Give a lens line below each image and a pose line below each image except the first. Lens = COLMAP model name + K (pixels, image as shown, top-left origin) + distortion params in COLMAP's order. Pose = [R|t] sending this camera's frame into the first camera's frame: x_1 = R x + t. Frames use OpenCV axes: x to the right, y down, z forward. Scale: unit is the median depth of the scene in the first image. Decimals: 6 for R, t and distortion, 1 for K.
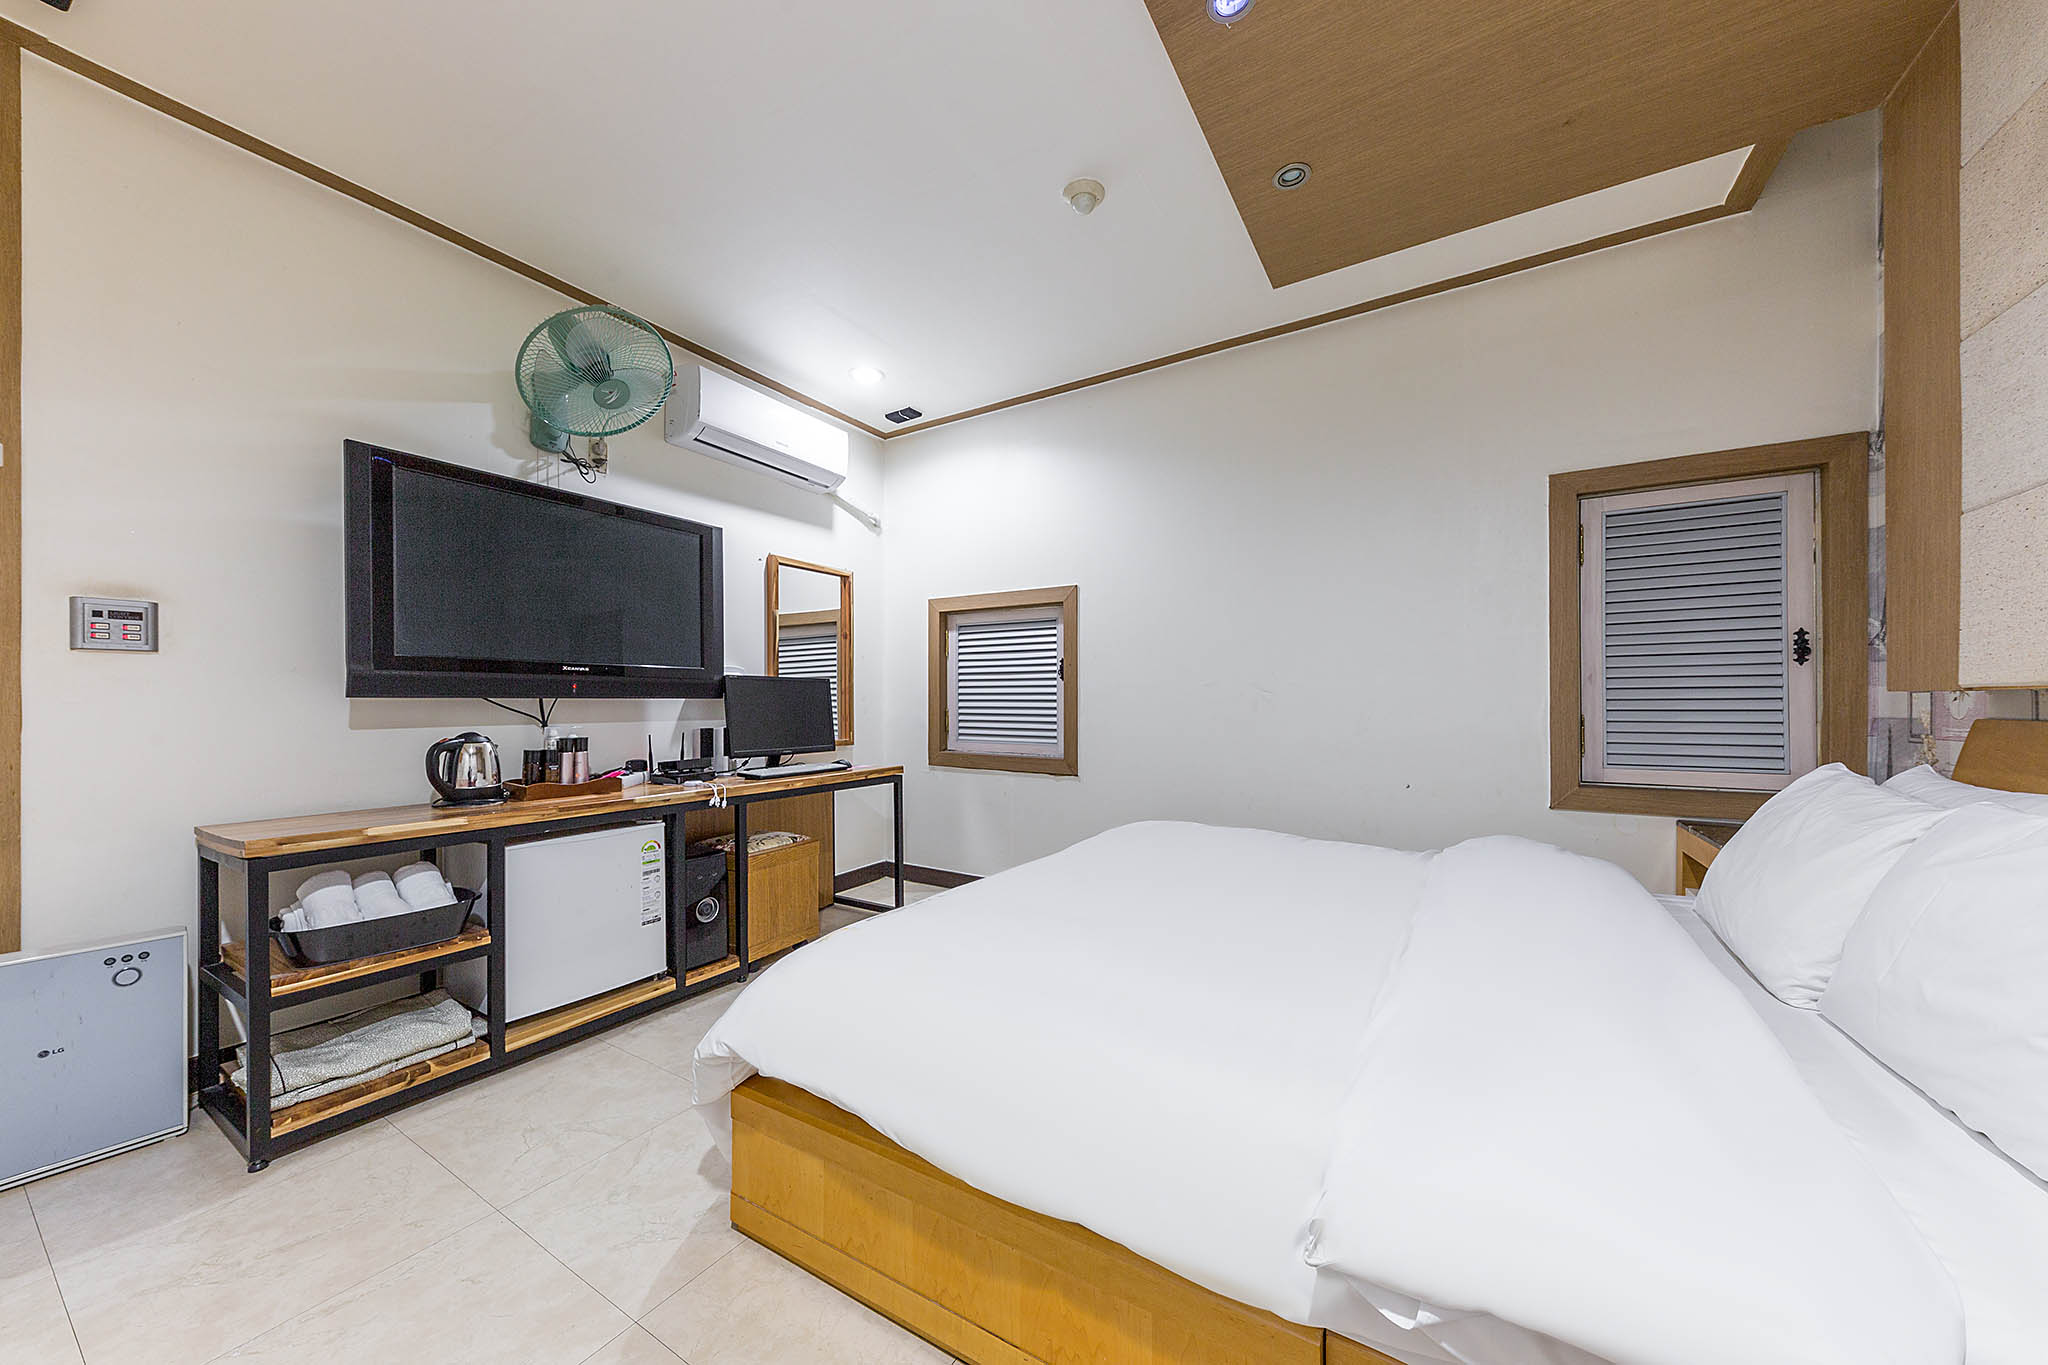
lens RADIAL K [[703.5, 0, 1073.2], [0, 703.5, 691.9], [0, 0, 1]] dist [0.013923, -0.000224]
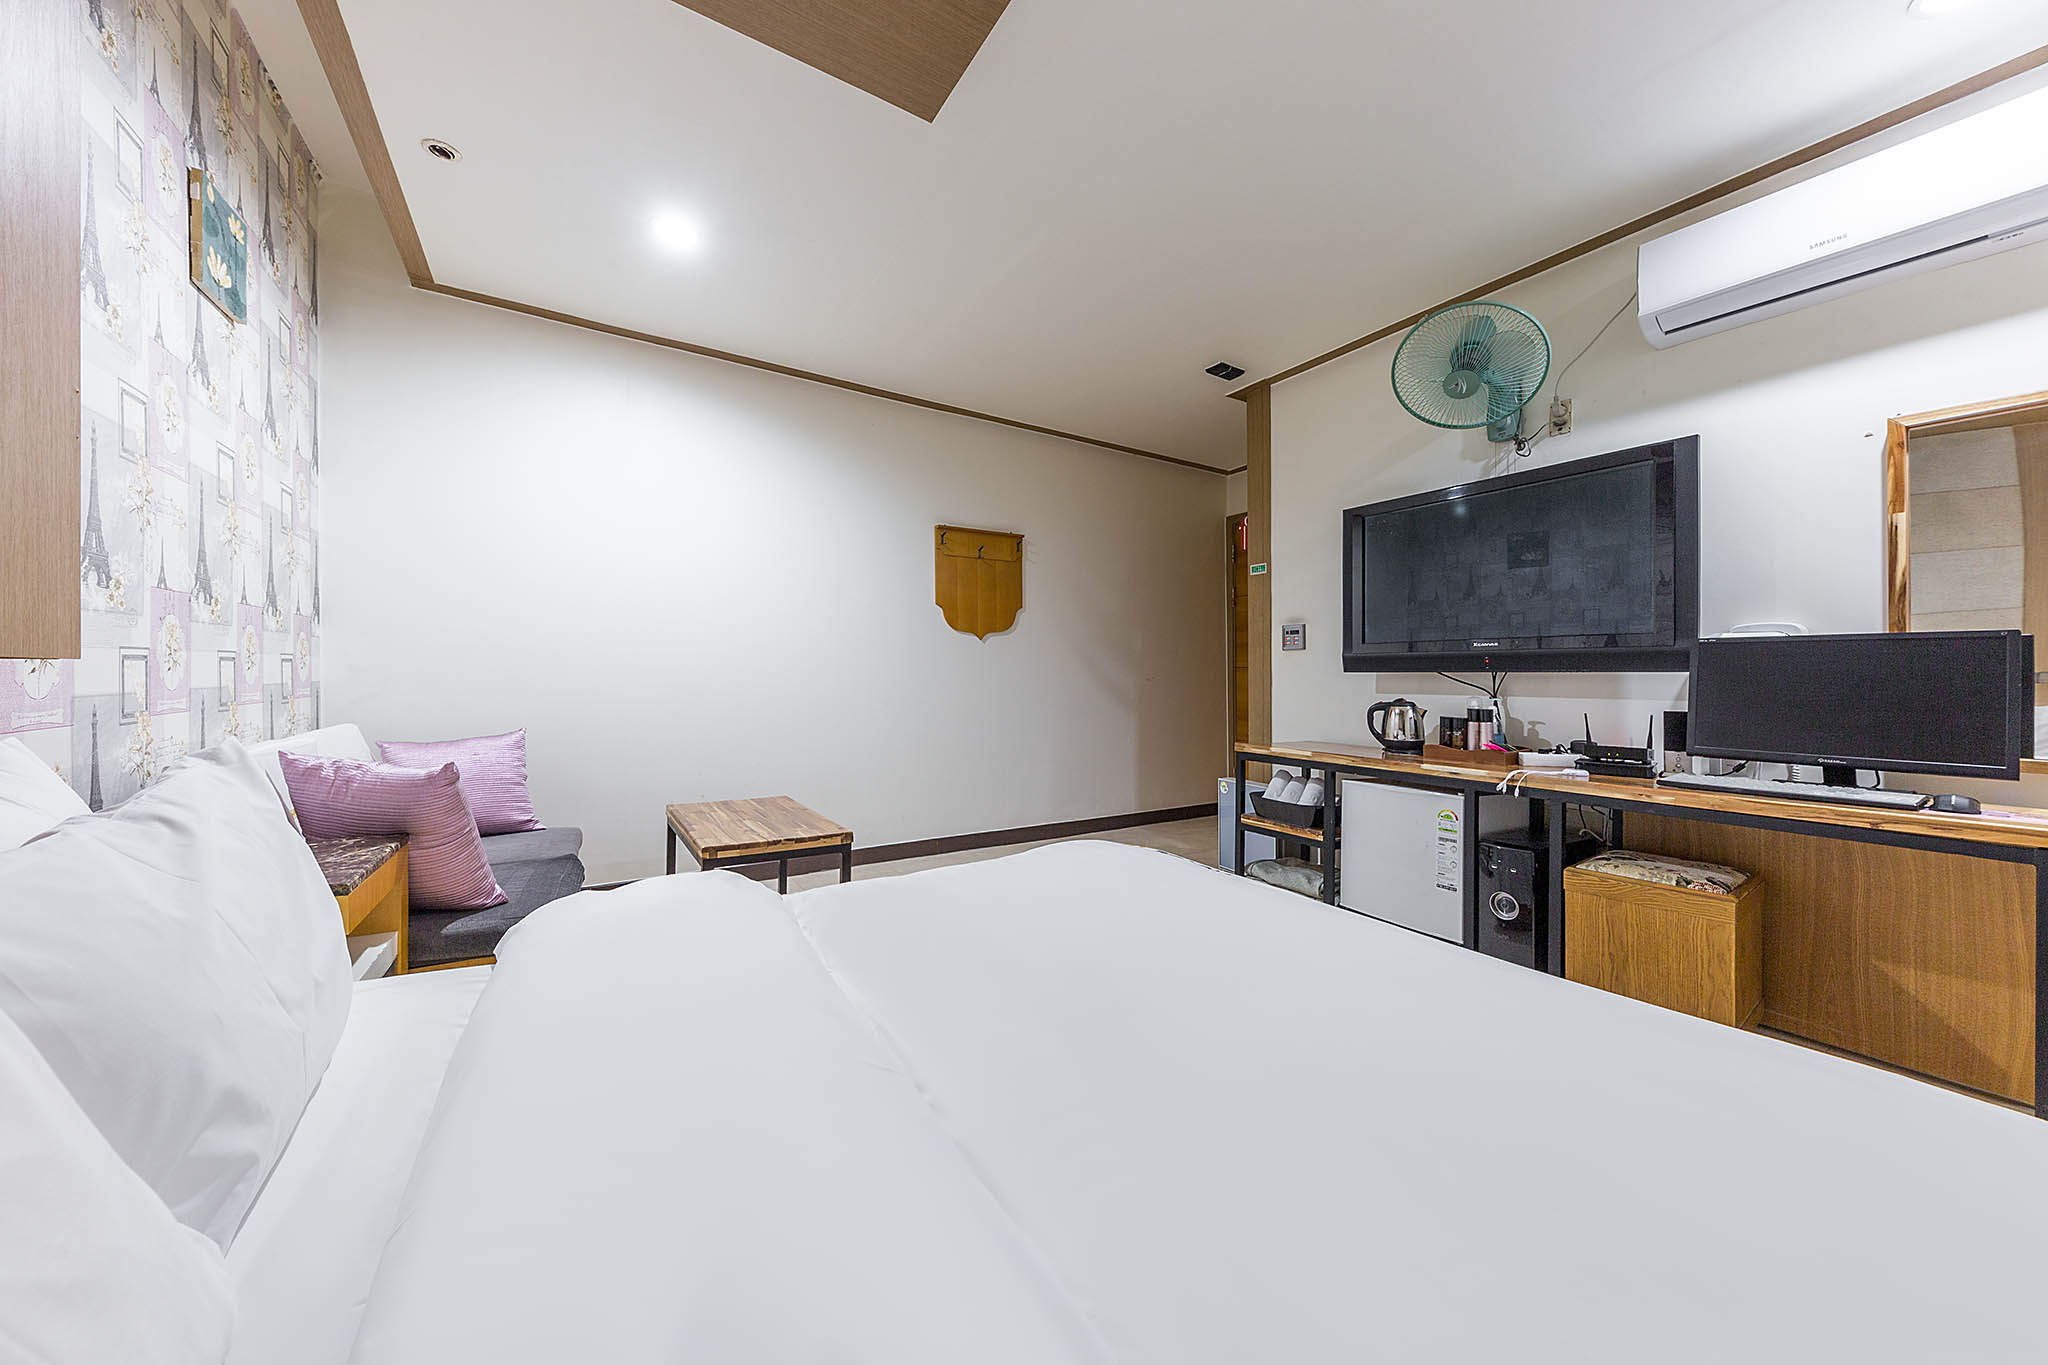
lens RADIAL K [[703.5, 0, 1022.8], [0, 703.5, 686.2], [0, 0, 1]] dist [0.013923, -0.000224]
pose [[-0.474226, 0.014077, -0.880290, 0.594956], [0.008331, 0.999899, 0.011502, 0.012865], [0.880364, -0.001879, -0.474296, 0.932009]]
